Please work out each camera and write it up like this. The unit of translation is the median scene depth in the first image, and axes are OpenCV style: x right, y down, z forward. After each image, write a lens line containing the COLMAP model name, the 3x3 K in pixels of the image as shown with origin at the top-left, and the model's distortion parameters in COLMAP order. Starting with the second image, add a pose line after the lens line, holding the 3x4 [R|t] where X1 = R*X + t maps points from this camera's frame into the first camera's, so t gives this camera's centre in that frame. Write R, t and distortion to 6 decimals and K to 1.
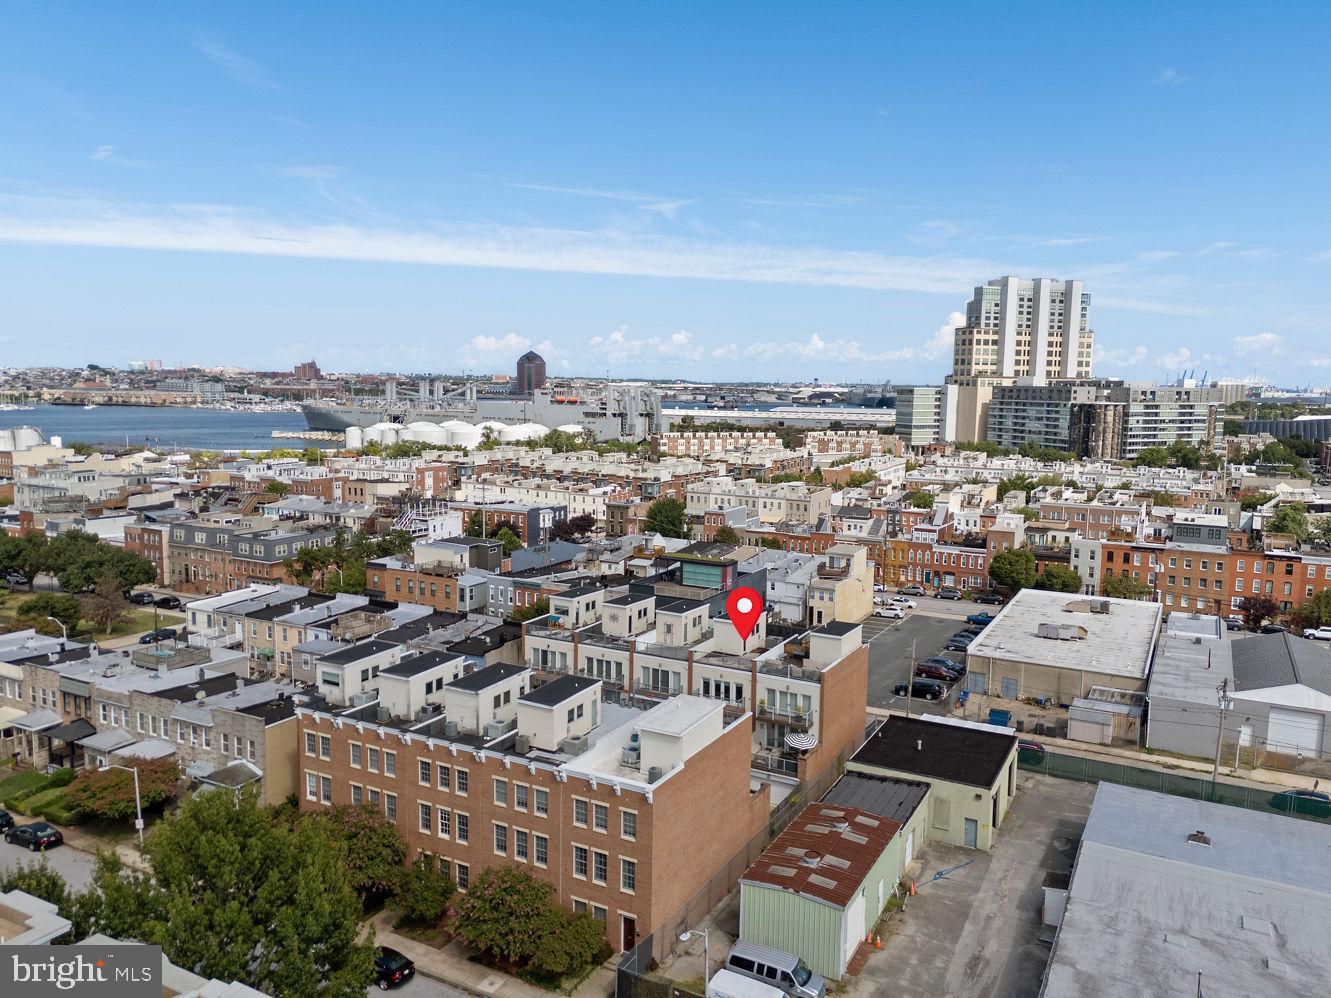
lens RADIAL K [[986.2, 0, 665.5], [0, 986.2, 499.0], [0, 0, 1]] dist [0.051564, -0.039469]
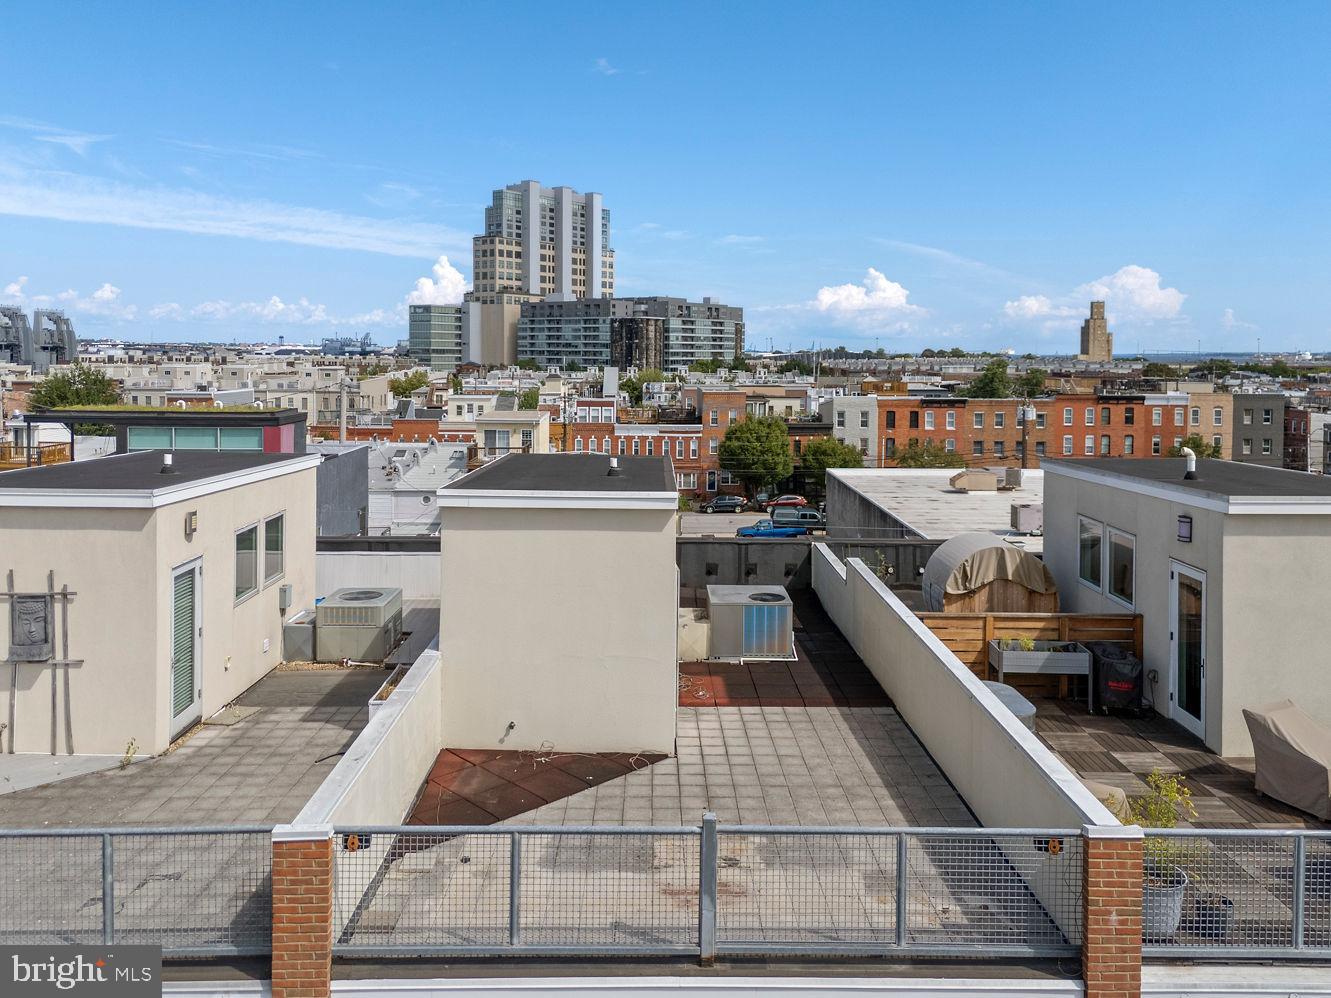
lens RADIAL K [[986.2, 0, 665.5], [0, 986.2, 499.0], [0, 0, 1]] dist [0.051564, -0.039469]
pose [[0.868535, -0.063730, 0.491514, -0.004030], [0.047113, 0.997824, 0.046125, 0.025879], [-0.493384, -0.016904, 0.869647, 0.159039]]
